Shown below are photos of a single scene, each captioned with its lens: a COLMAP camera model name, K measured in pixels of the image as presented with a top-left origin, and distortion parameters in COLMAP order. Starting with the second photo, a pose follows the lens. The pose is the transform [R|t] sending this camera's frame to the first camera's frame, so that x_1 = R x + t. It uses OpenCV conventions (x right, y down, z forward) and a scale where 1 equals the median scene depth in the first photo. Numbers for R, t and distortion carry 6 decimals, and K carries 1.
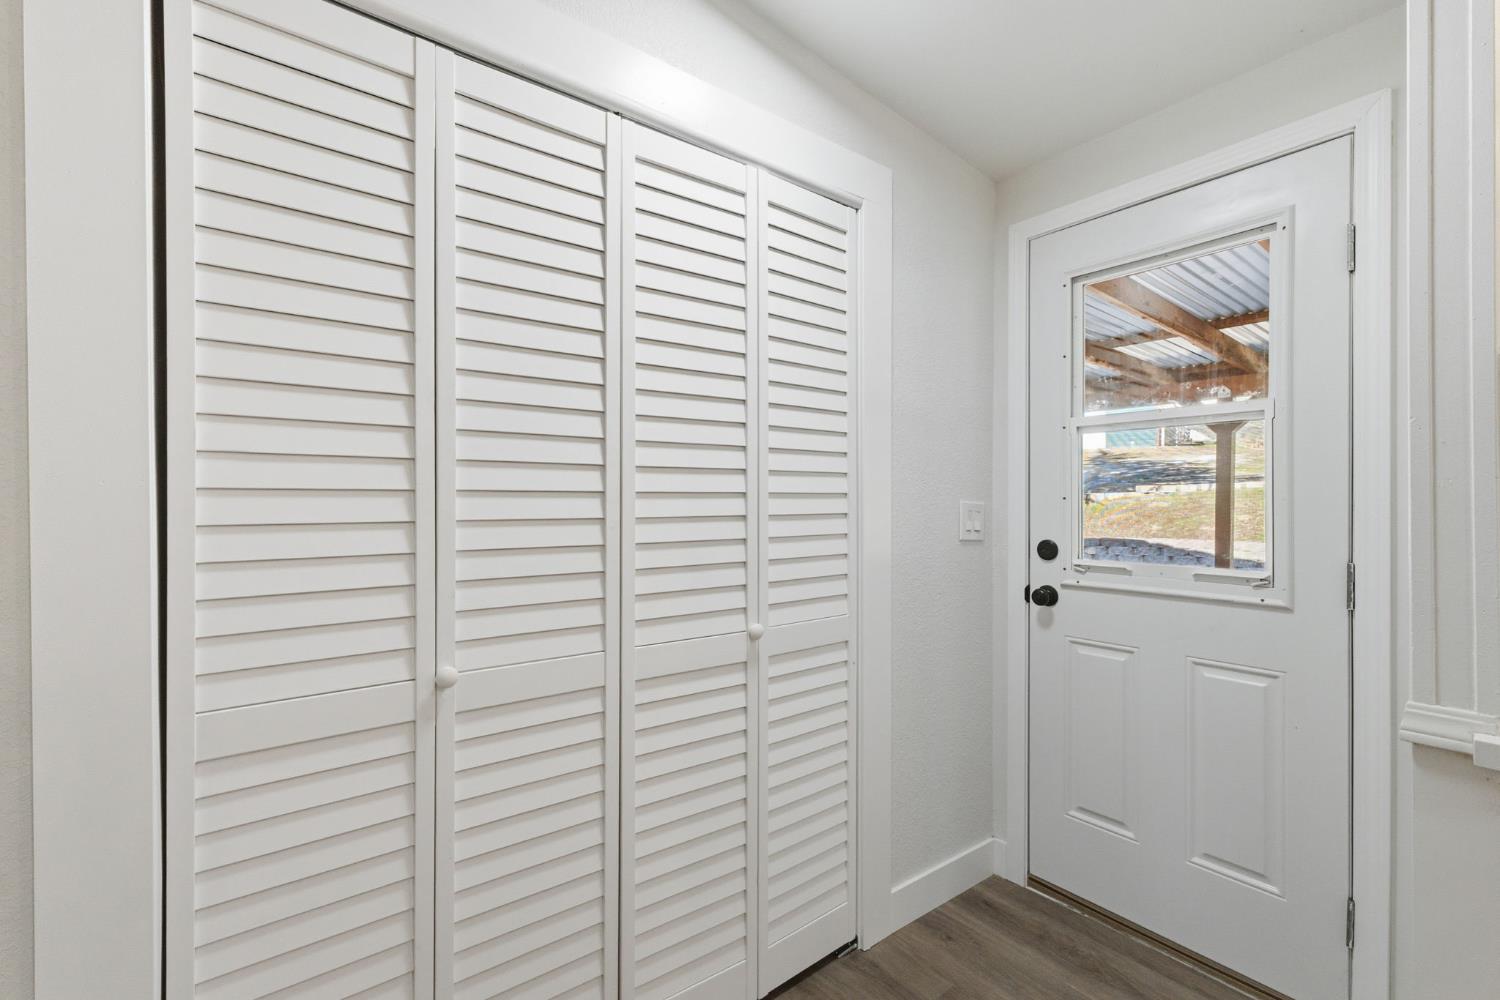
lens RADIAL K [[638.6, 0, 720.8], [0, 638.6, 503.1], [0, 0, 1]] dist [0.010679, -0.001692]
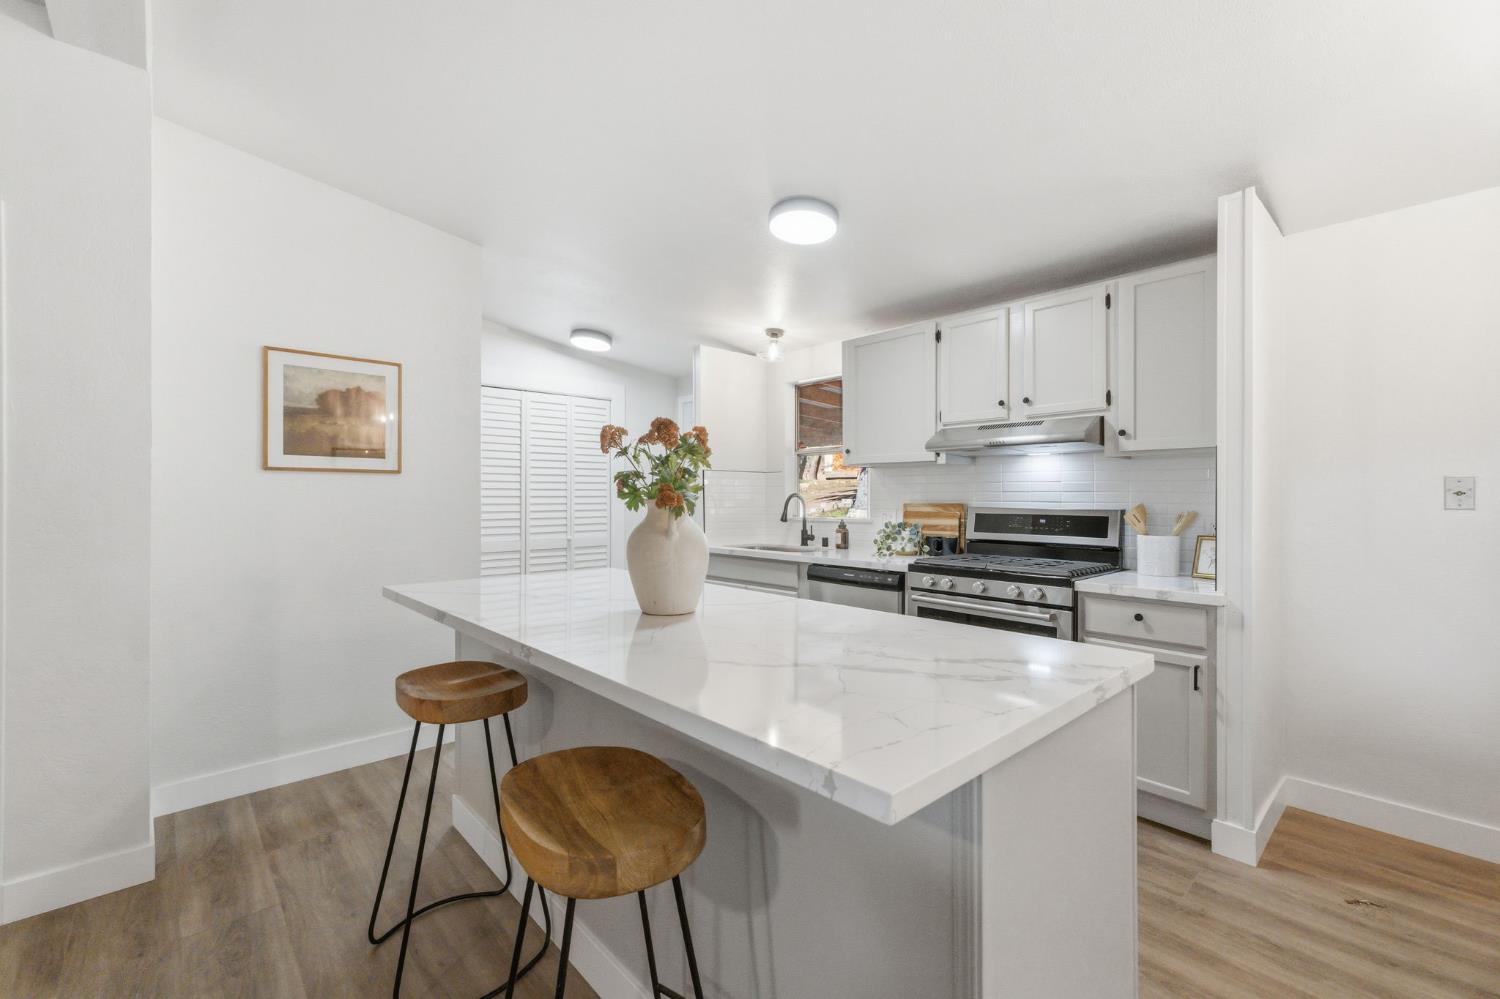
lens RADIAL K [[638.6, 0, 737.8], [0, 638.6, 495.2], [0, 0, 1]] dist [0.010679, -0.001692]
pose [[0.996385, 0.002065, 0.084932, 0.707276], [-0.001757, 0.999992, -0.003697, -0.013112], [-0.084939, 0.003534, 0.996380, -2.601040]]
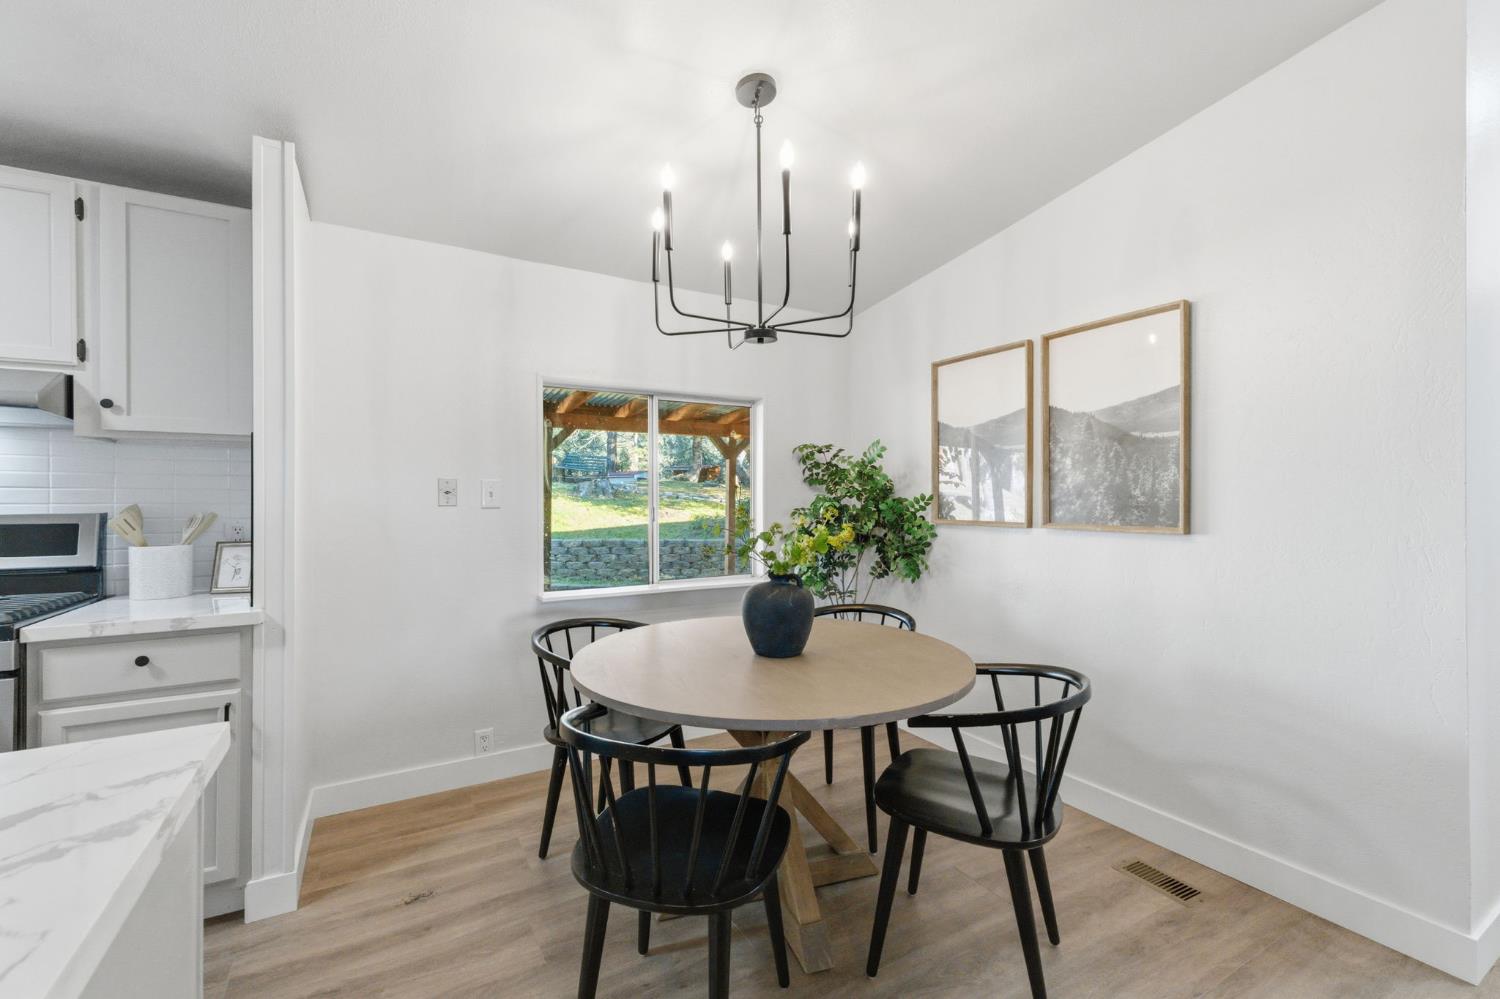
lens RADIAL K [[638.6, 0, 755.8], [0, 638.6, 499.1], [0, 0, 1]] dist [0.010679, -0.001692]
pose [[0.116564, 0.001699, 0.993182, 0.830868], [0.003978, 0.999990, -0.002177, 0.001266], [-0.993175, 0.004205, 0.116556, -2.292402]]
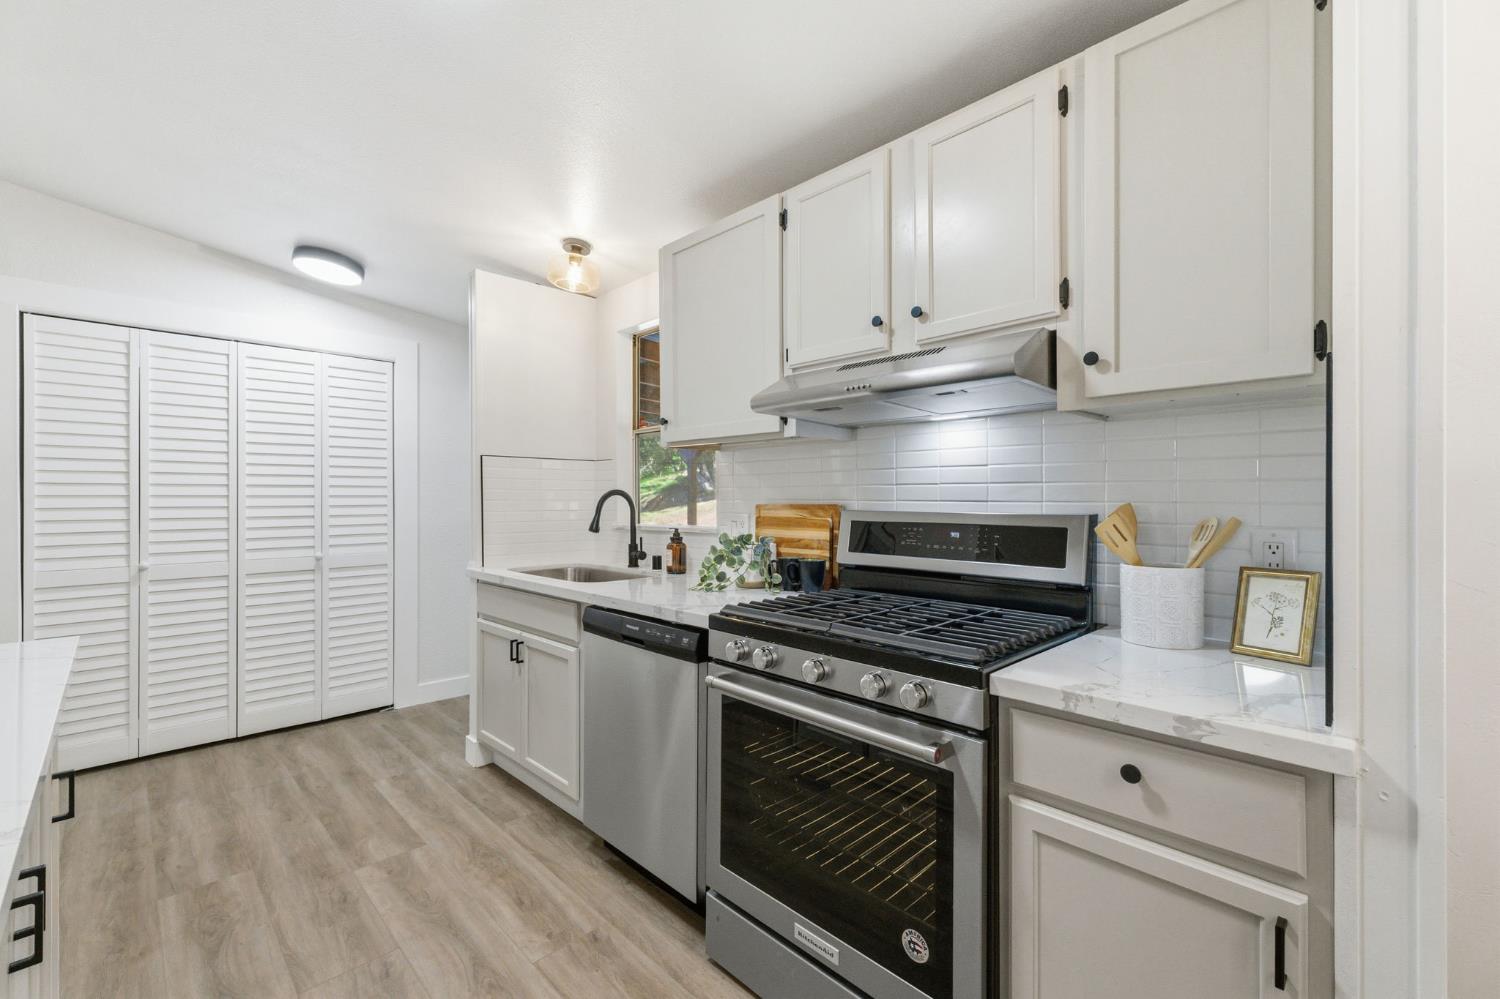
lens RADIAL K [[638.6, 0, 739.5], [0, 638.6, 494.6], [0, 0, 1]] dist [0.010679, -0.001692]
pose [[0.992671, 0.000465, 0.120846, 1.416670], [0.000373, 0.999976, -0.006917, -0.003278], [-0.120846, 0.006912, 0.992647, -1.621021]]
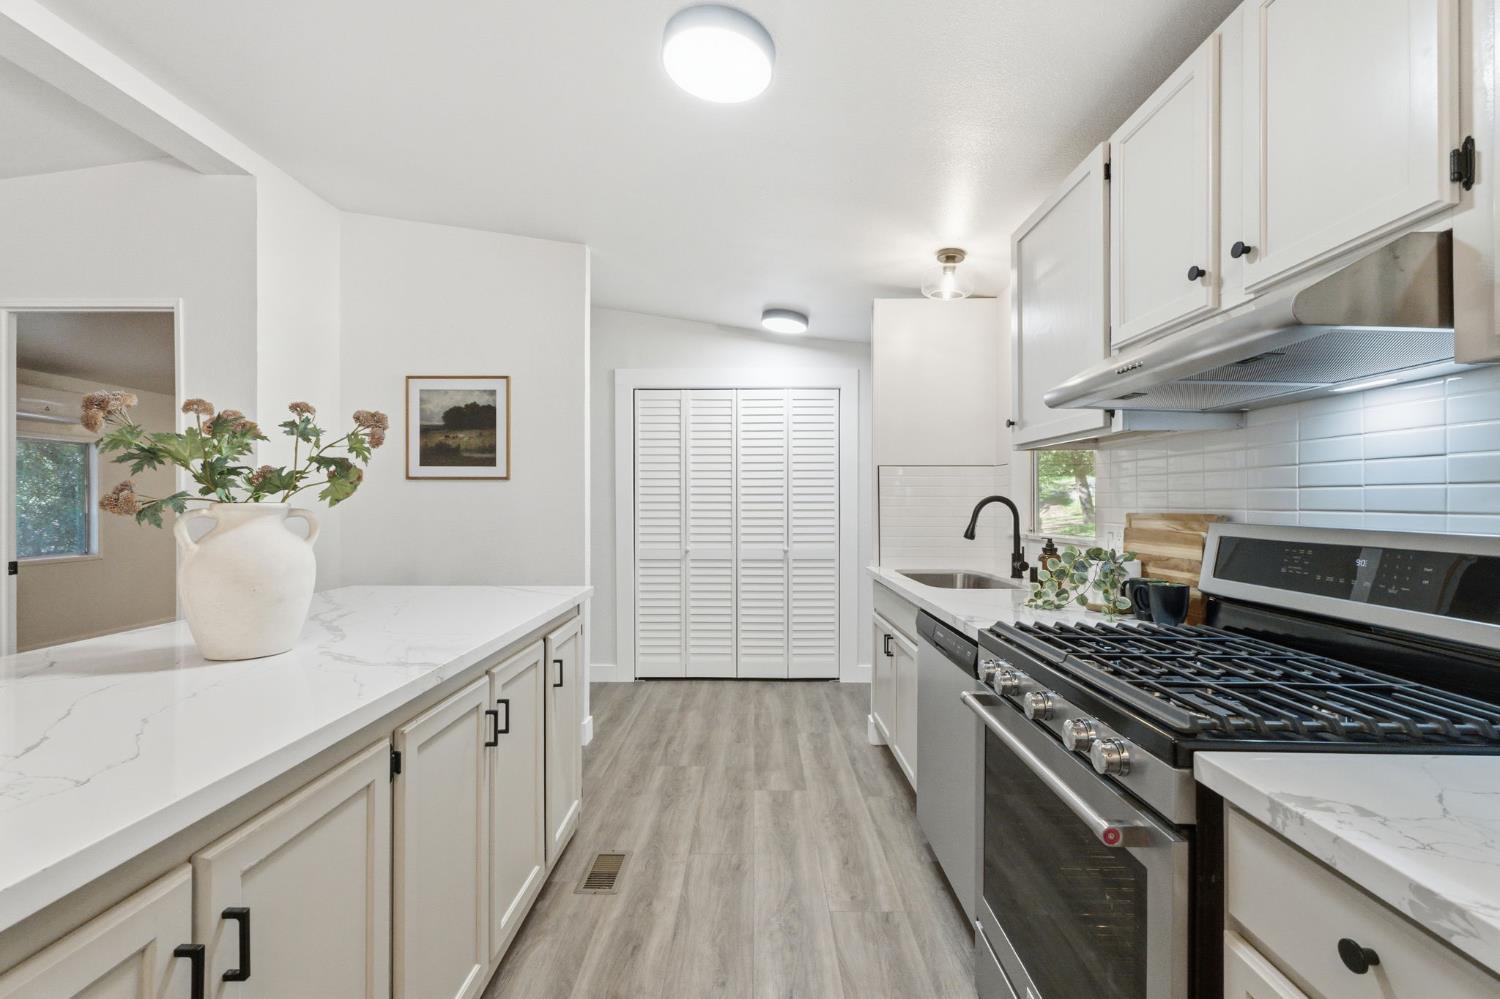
lens RADIAL K [[638.6, 0, 742.7], [0, 638.6, 502.1], [0, 0, 1]] dist [0.010679, -0.001692]
pose [[0.786575, 0.000131, -0.617495, 1.896000], [-0.001793, 0.999996, -0.002072, -0.009176], [0.617493, 0.002737, 0.786572, -1.572263]]
